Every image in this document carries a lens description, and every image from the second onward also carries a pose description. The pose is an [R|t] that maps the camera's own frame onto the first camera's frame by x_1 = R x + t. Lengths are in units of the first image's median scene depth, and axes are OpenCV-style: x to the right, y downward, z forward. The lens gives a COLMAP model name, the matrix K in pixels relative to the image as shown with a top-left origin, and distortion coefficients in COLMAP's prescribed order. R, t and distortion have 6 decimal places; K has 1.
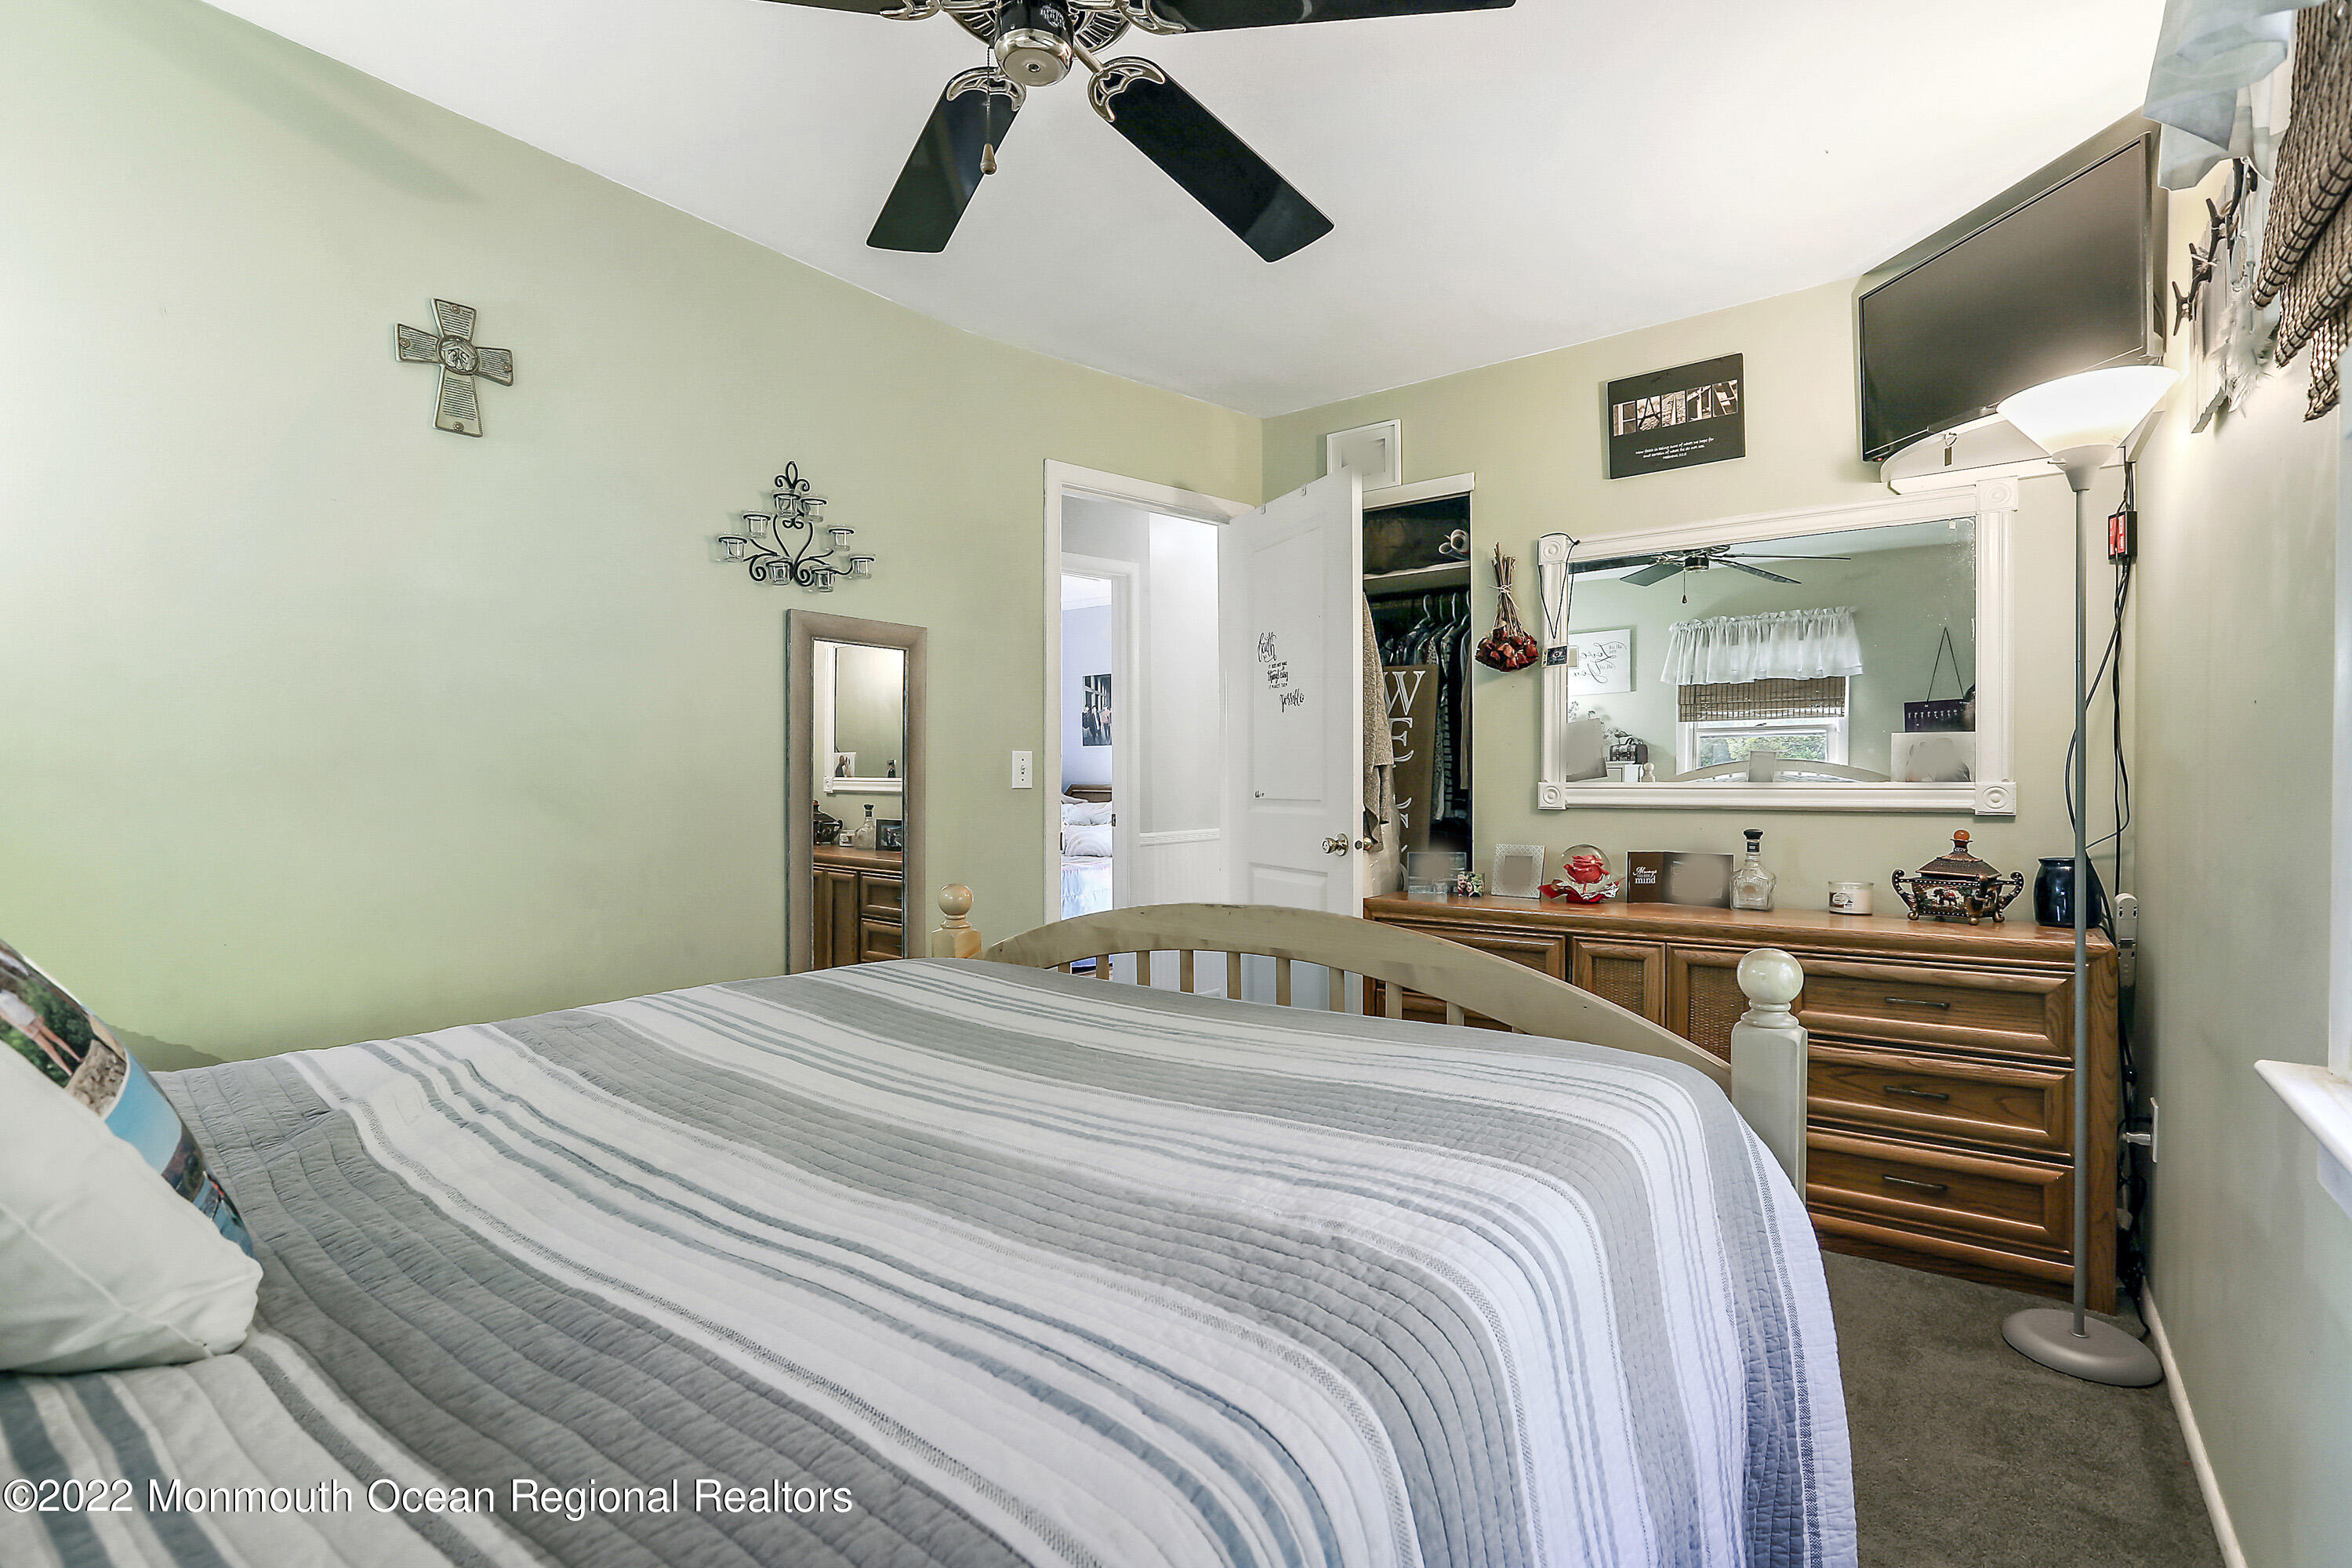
lens RADIAL K [[1056.8, 0, 1178.4], [0, 1056.8, 783.1], [0, 0, 1]] dist [-0.036176, 0.016179]
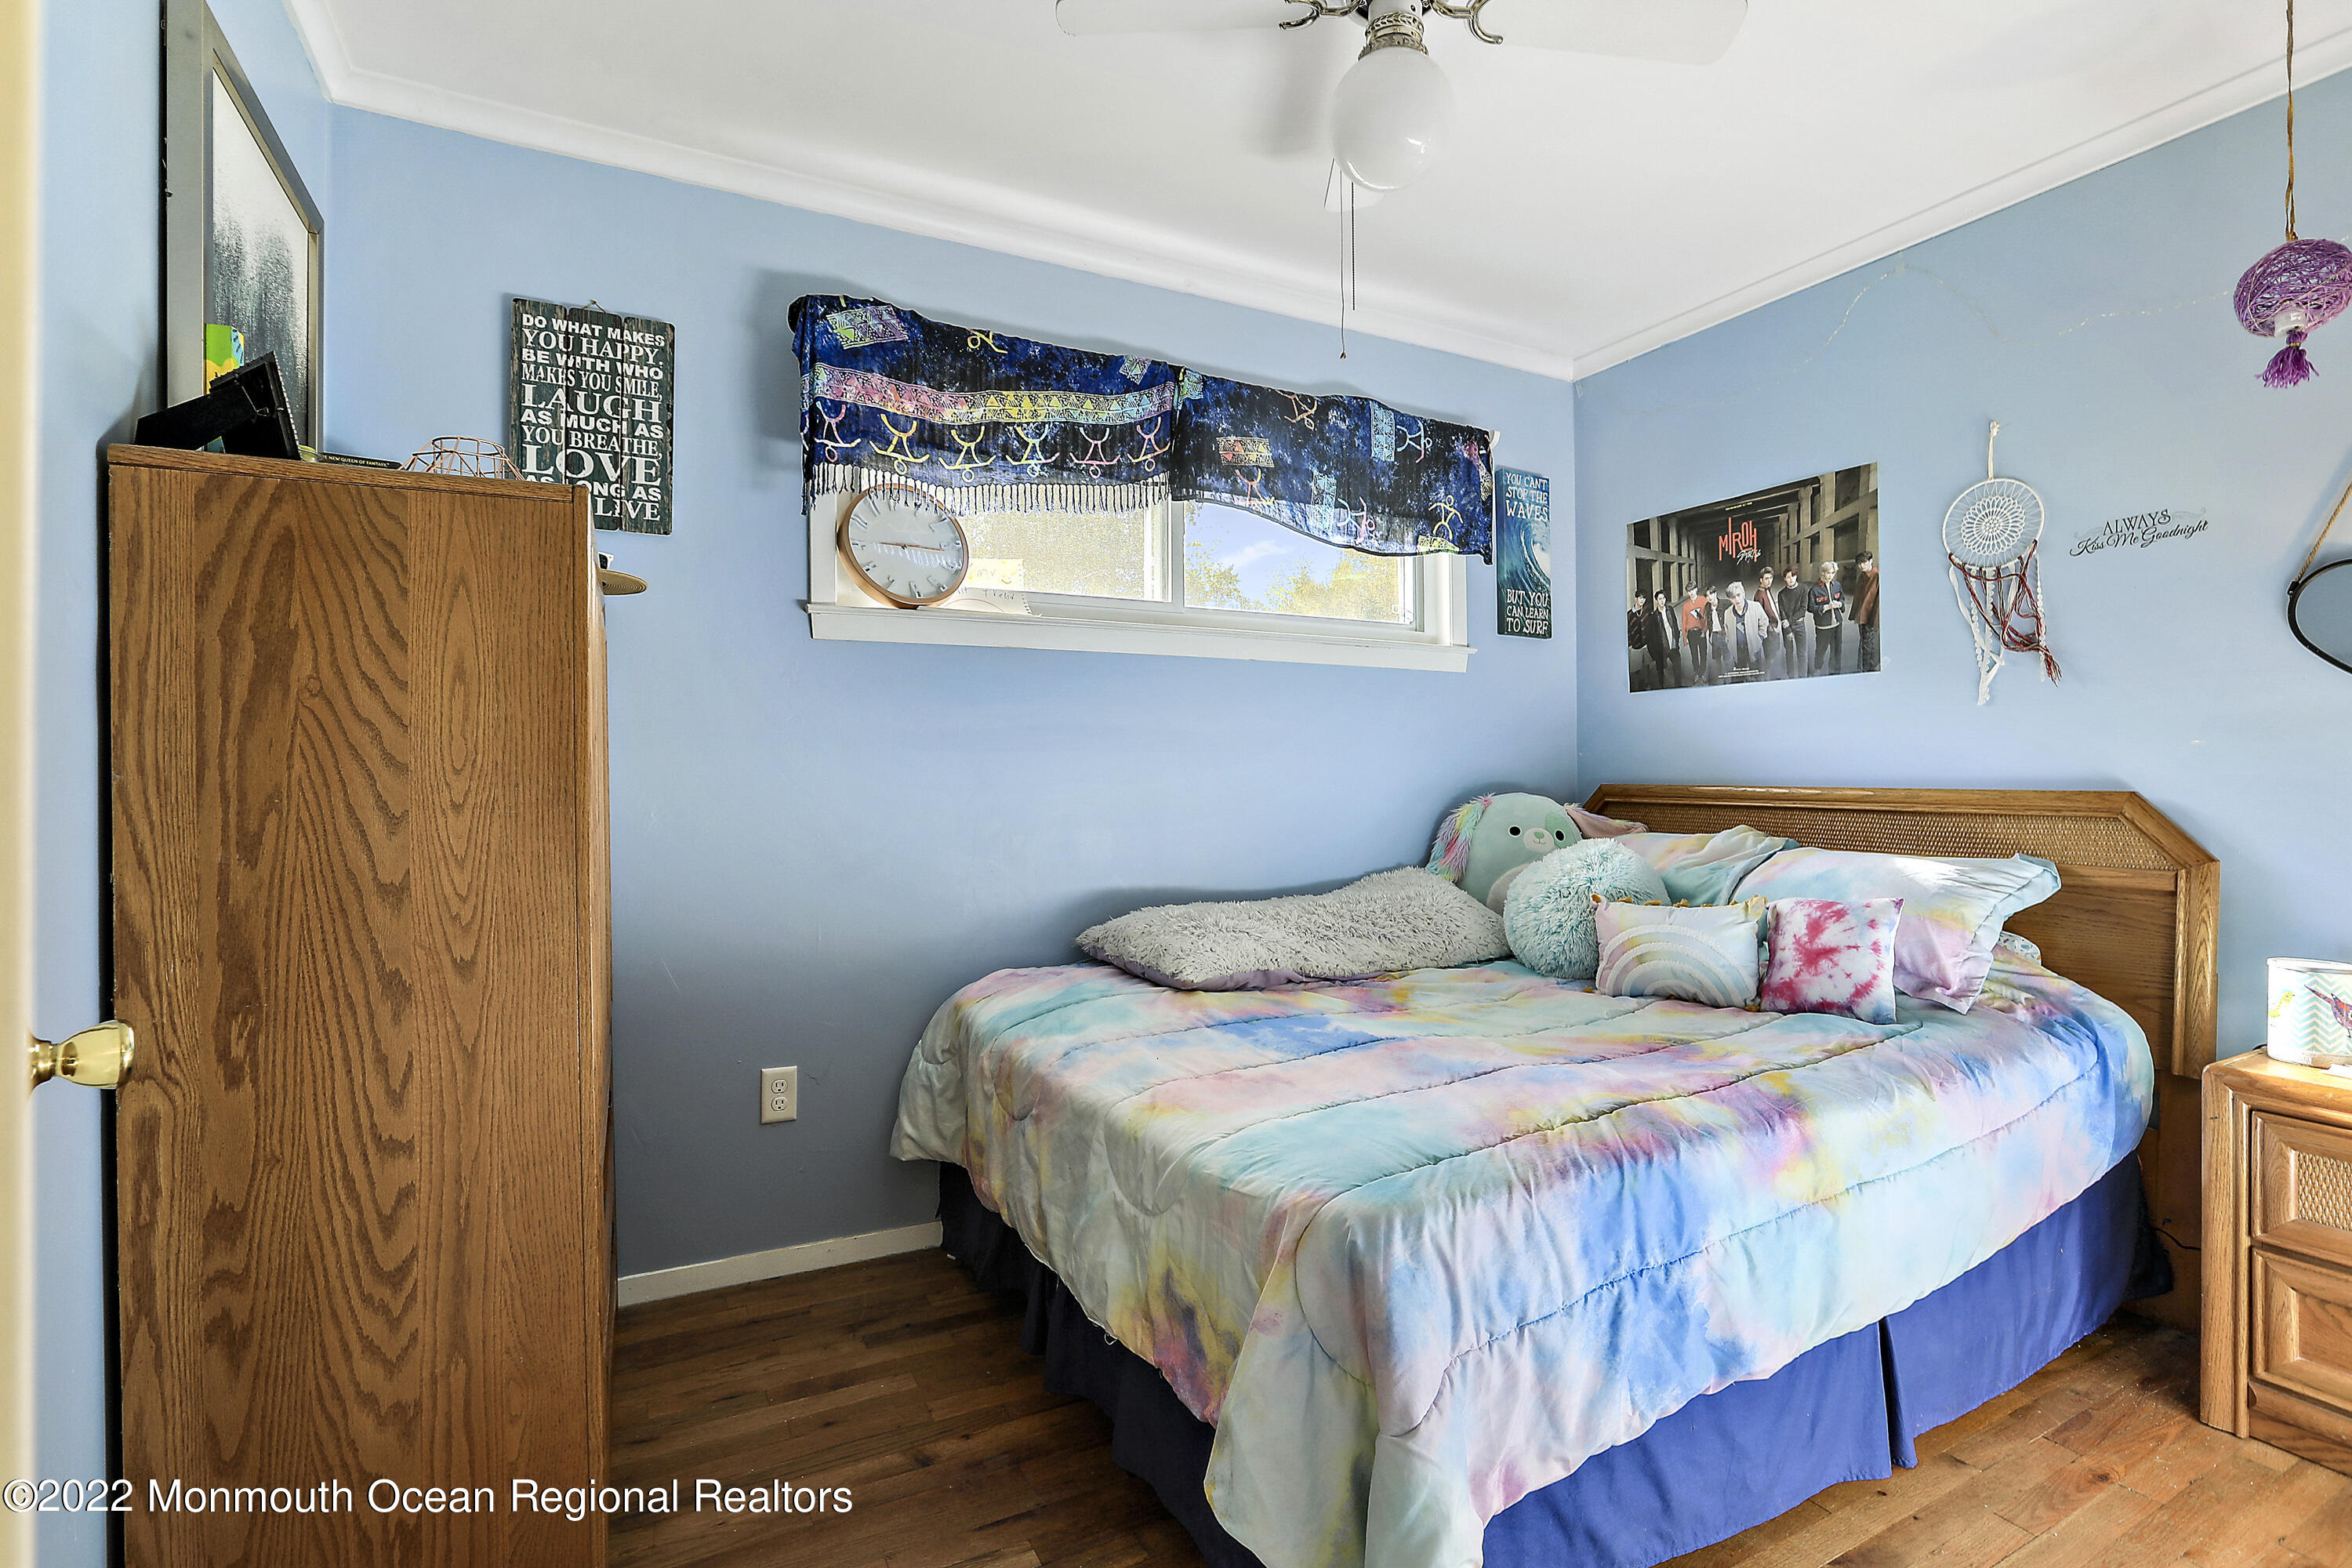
lens RADIAL K [[1056.8, 0, 1174.3], [0, 1056.8, 782.8], [0, 0, 1]] dist [-0.036176, 0.016179]
pose [[0.889816, -0.006616, -0.456271, -0.062081], [0.005210, 0.999977, -0.004339, 0.001941], [0.456289, 0.001484, 0.889830, 0.551743]]
